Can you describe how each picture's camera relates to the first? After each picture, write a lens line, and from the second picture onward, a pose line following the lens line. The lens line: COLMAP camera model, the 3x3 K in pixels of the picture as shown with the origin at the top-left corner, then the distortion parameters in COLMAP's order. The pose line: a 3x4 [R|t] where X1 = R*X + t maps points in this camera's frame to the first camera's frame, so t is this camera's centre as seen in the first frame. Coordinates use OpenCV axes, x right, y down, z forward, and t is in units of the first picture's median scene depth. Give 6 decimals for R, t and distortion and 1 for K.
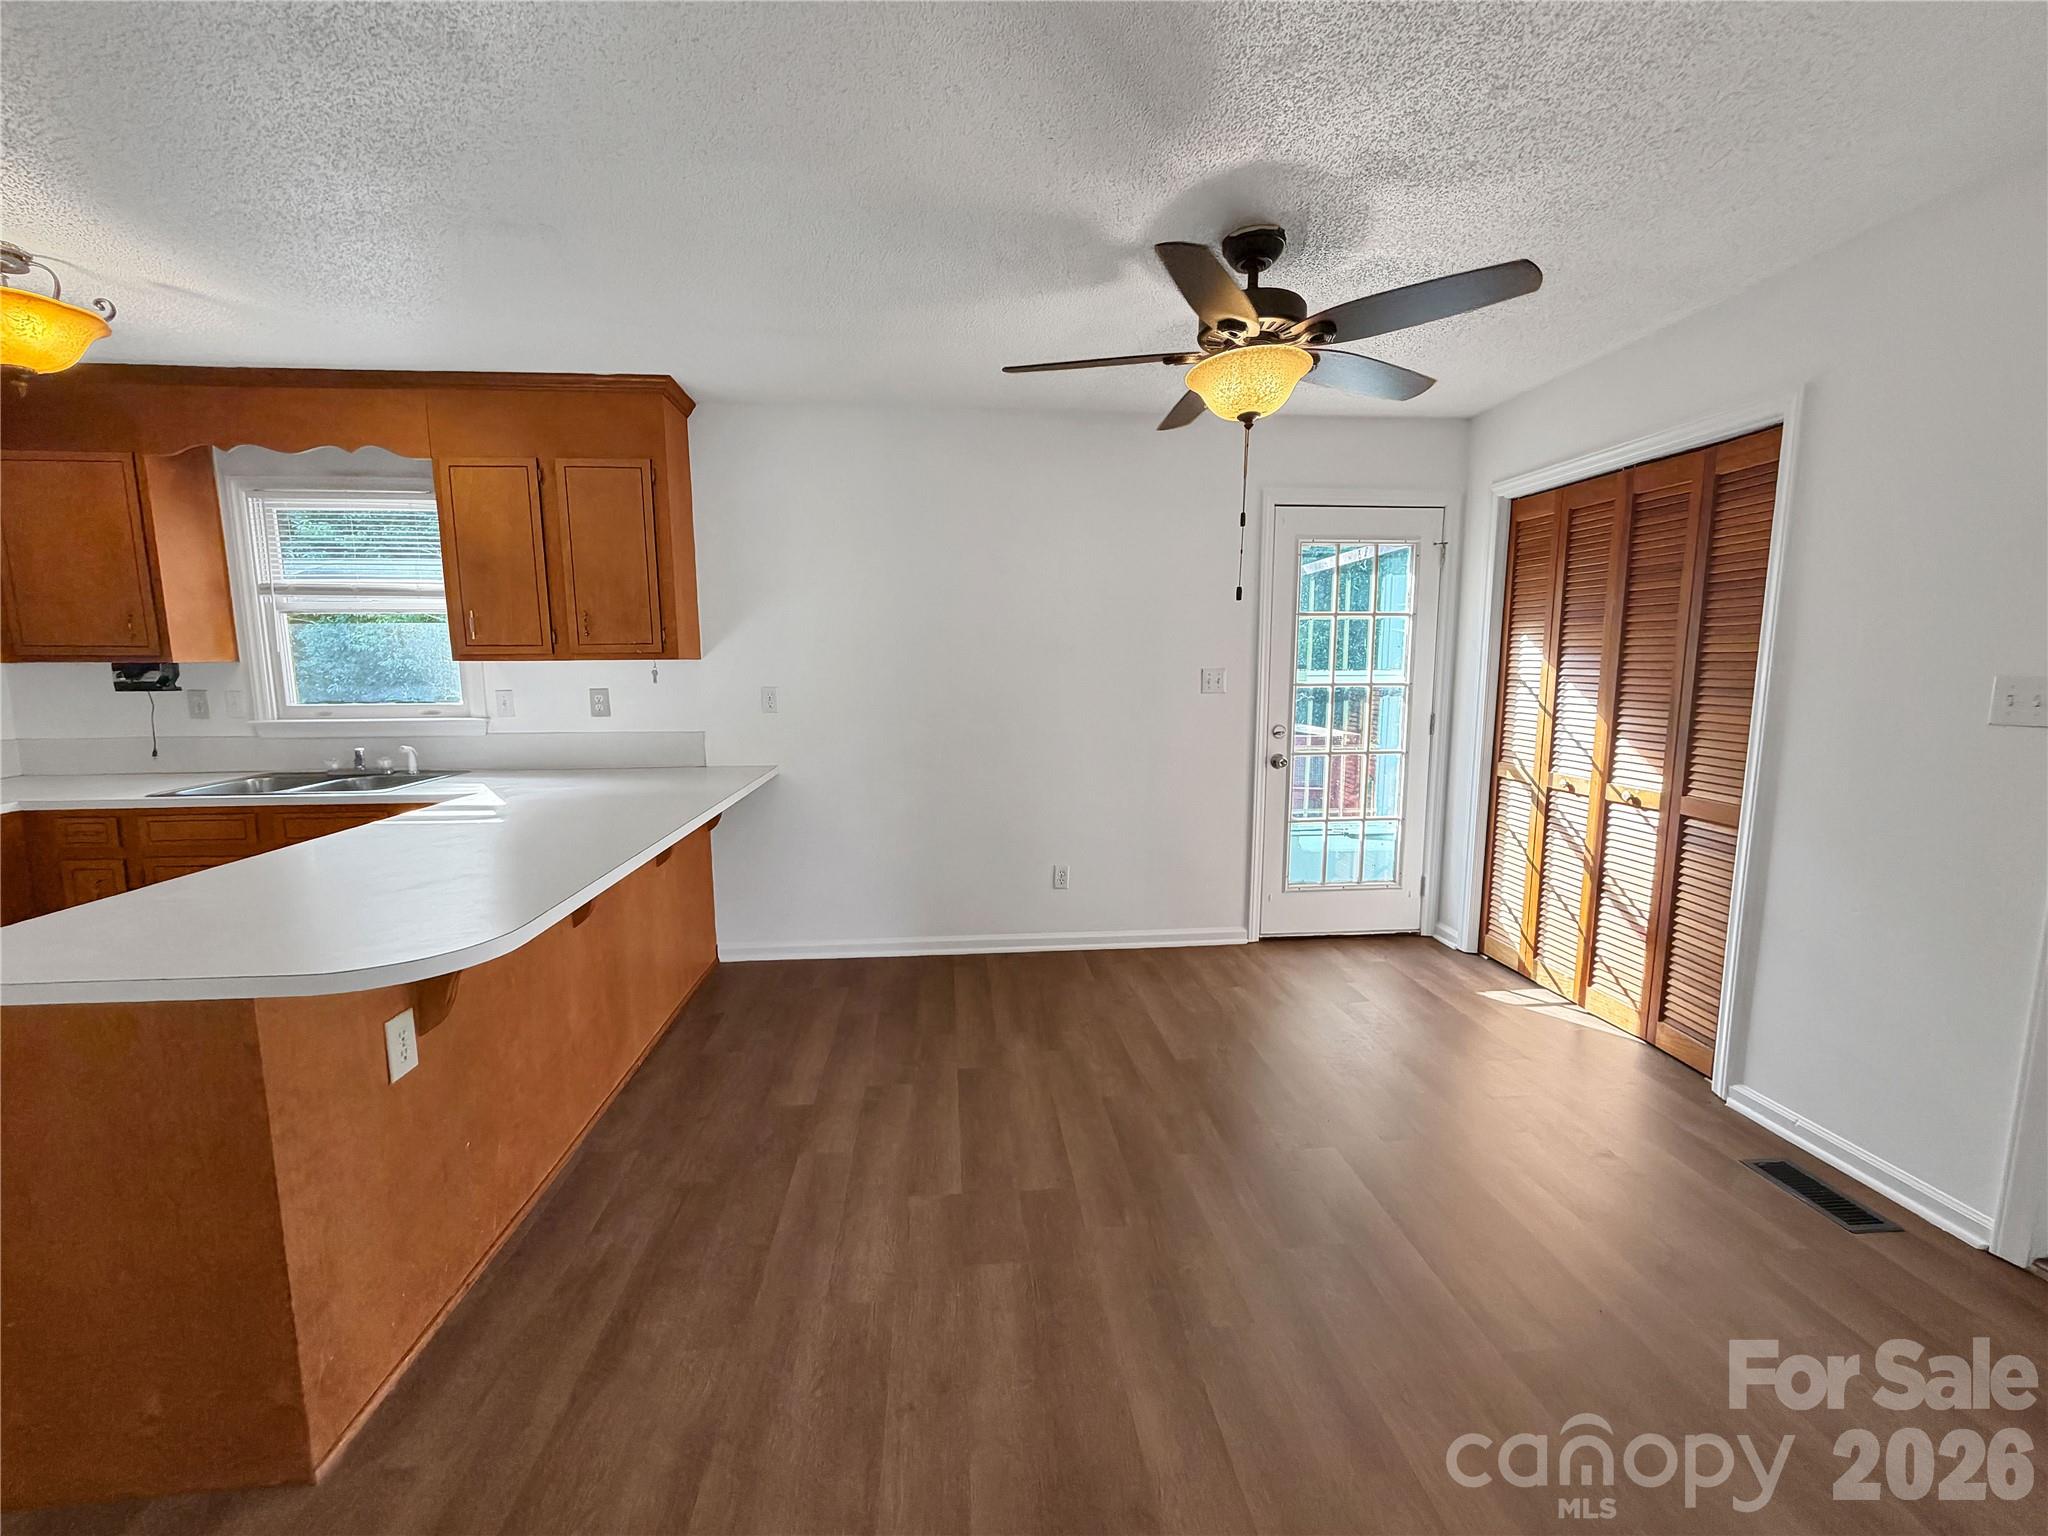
lens RADIAL K [[813.2, 0, 1019.1], [0, 813.2, 760.4], [0, 0, 1]] dist [-0.000977, -0.000271]
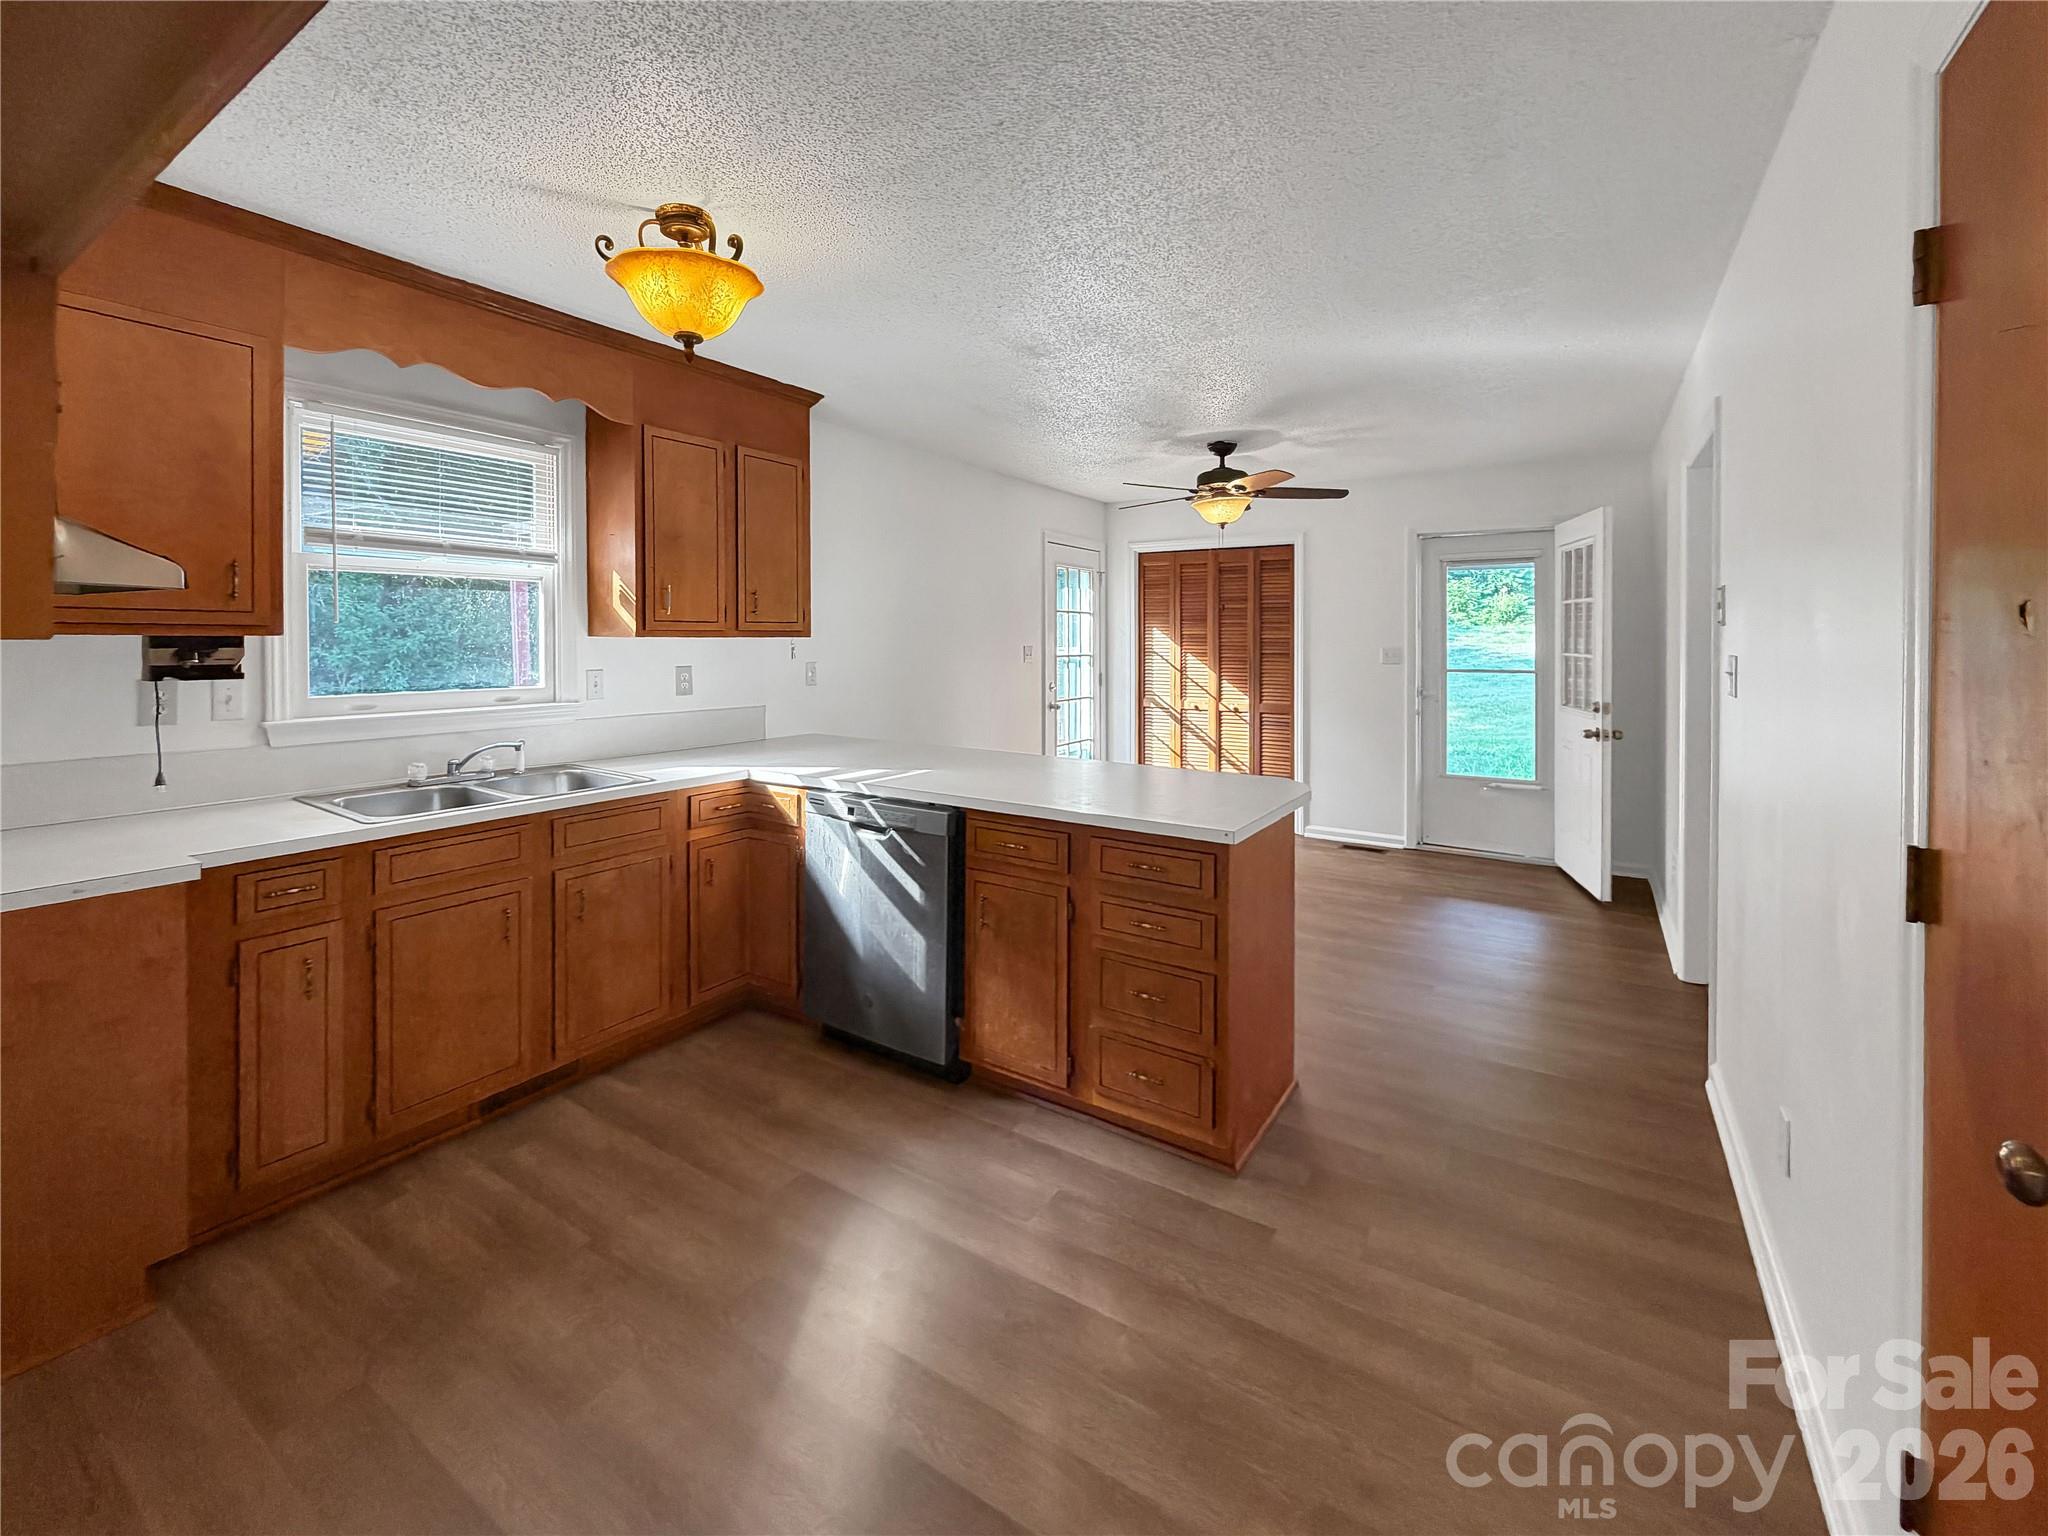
lens RADIAL K [[871.7, 0, 1013.8], [0, 871.7, 646.5], [0, 0, 1]] dist [-0.001920, 0.000474]
pose [[0.617598, -0.000584, 0.786494, -1.229045], [0.091072, 0.993326, -0.070777, -0.003327], [-0.781204, 0.115340, 0.613529, 0.065286]]
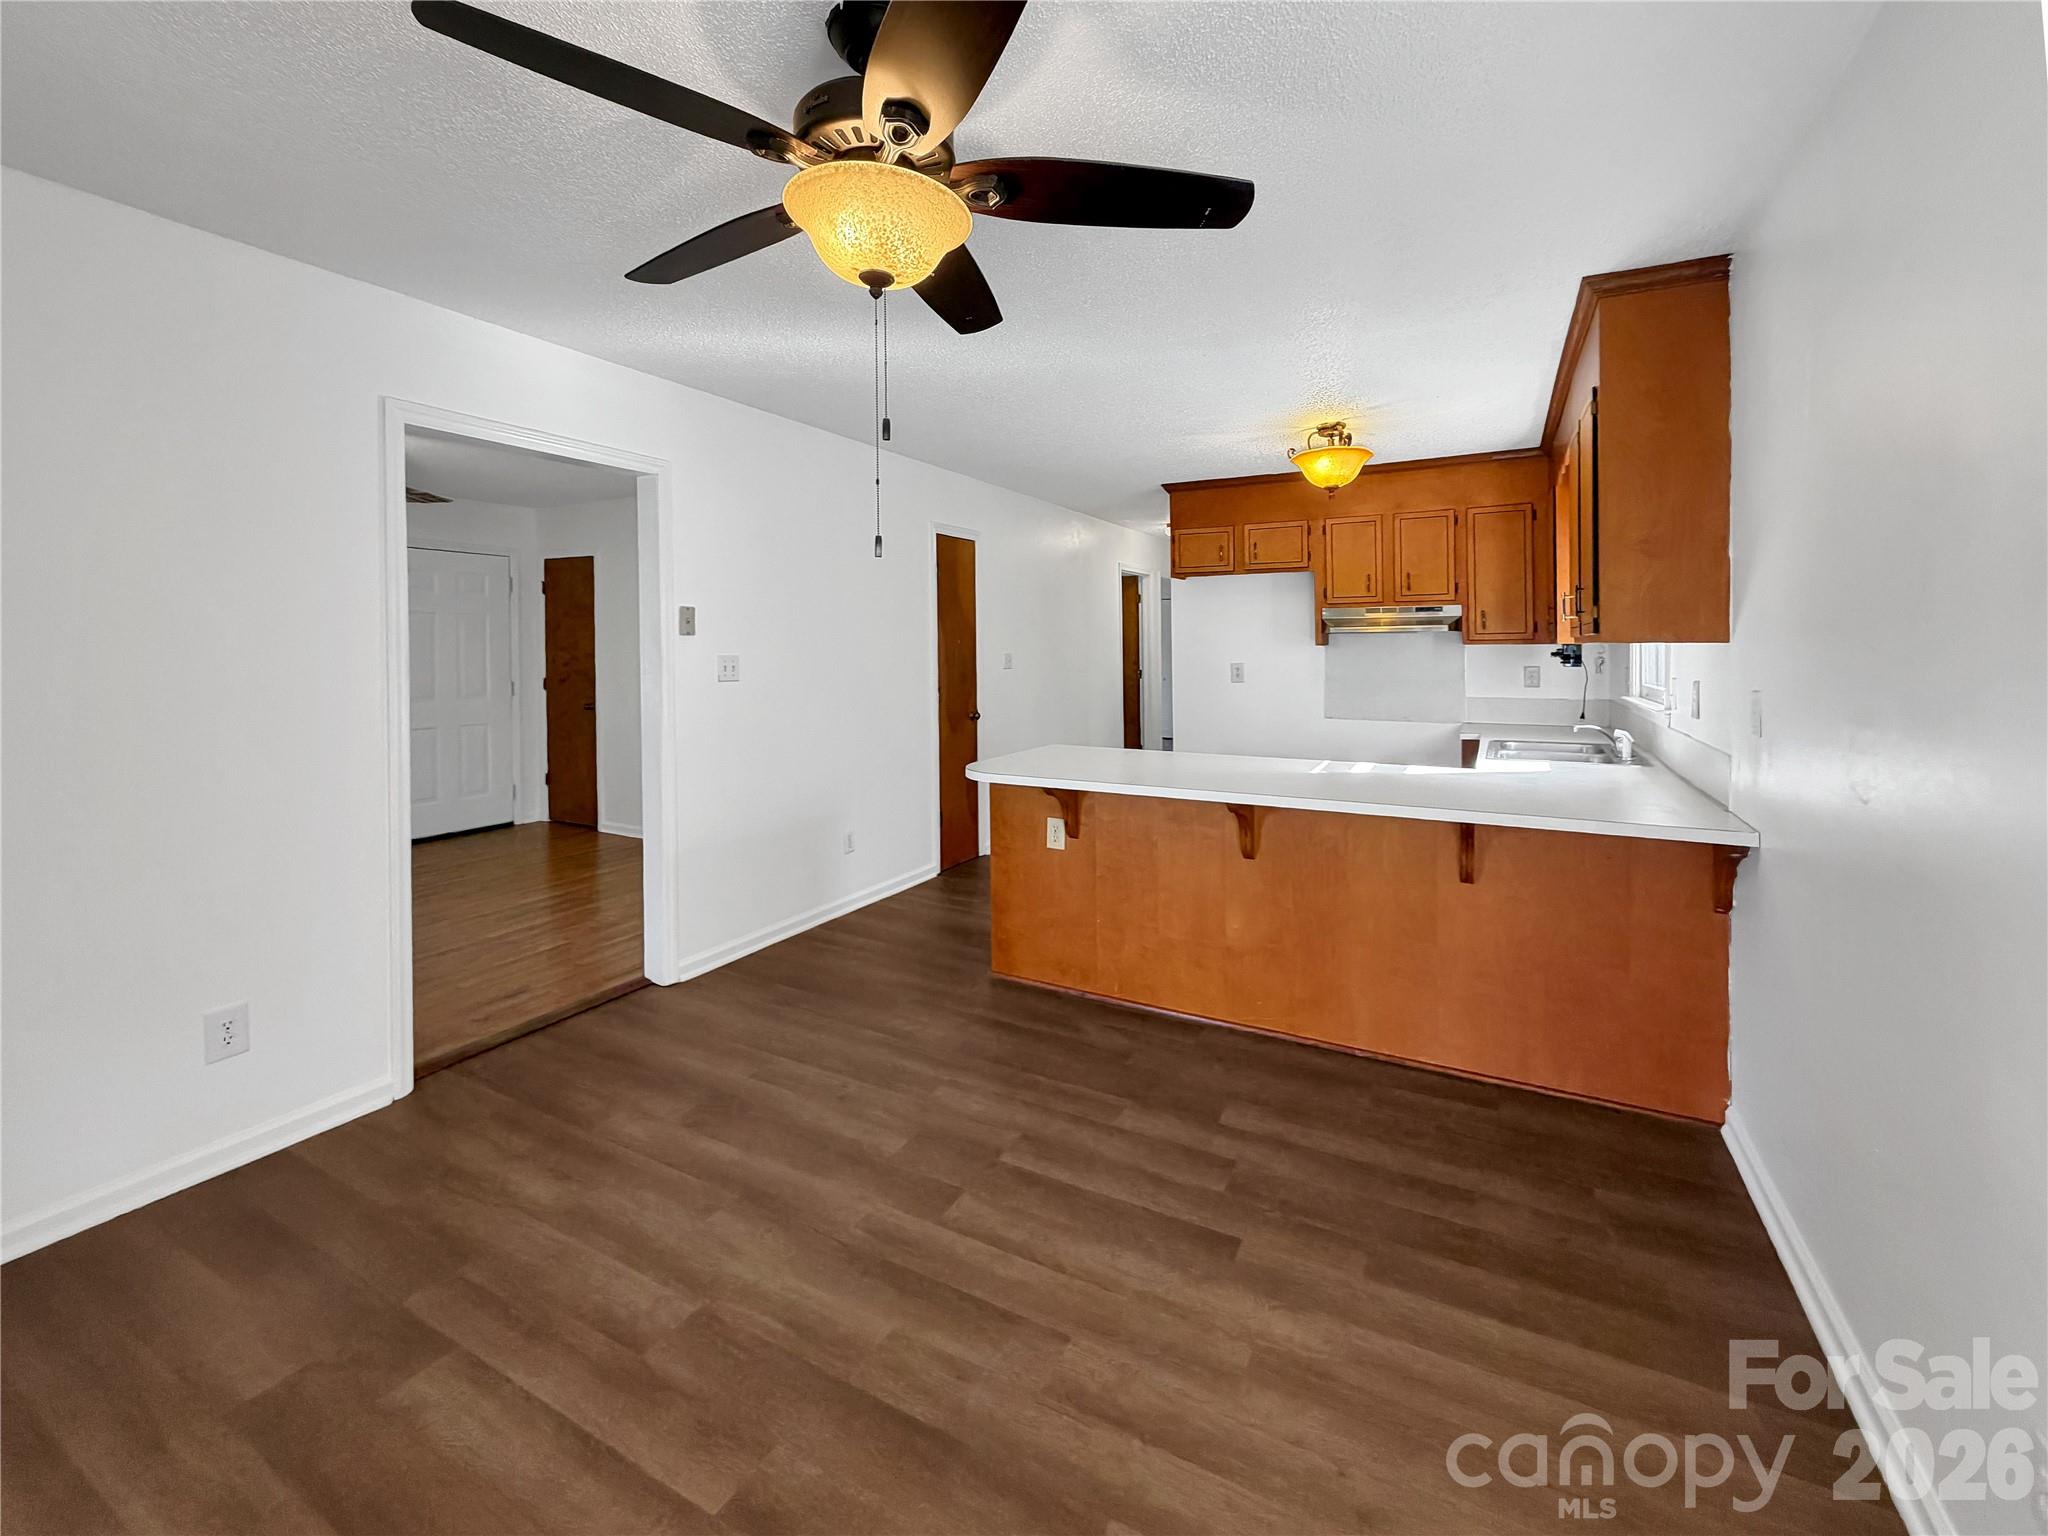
lens RADIAL K [[871.7, 0, 1013.8], [0, 871.7, 646.5], [0, 0, 1]] dist [-0.001920, 0.000474]
pose [[-0.550376, 0.006595, -0.834891, 0.558566], [-0.099008, 0.992397, 0.073107, -0.131245], [0.829026, 0.122898, -0.545539, 1.027962]]
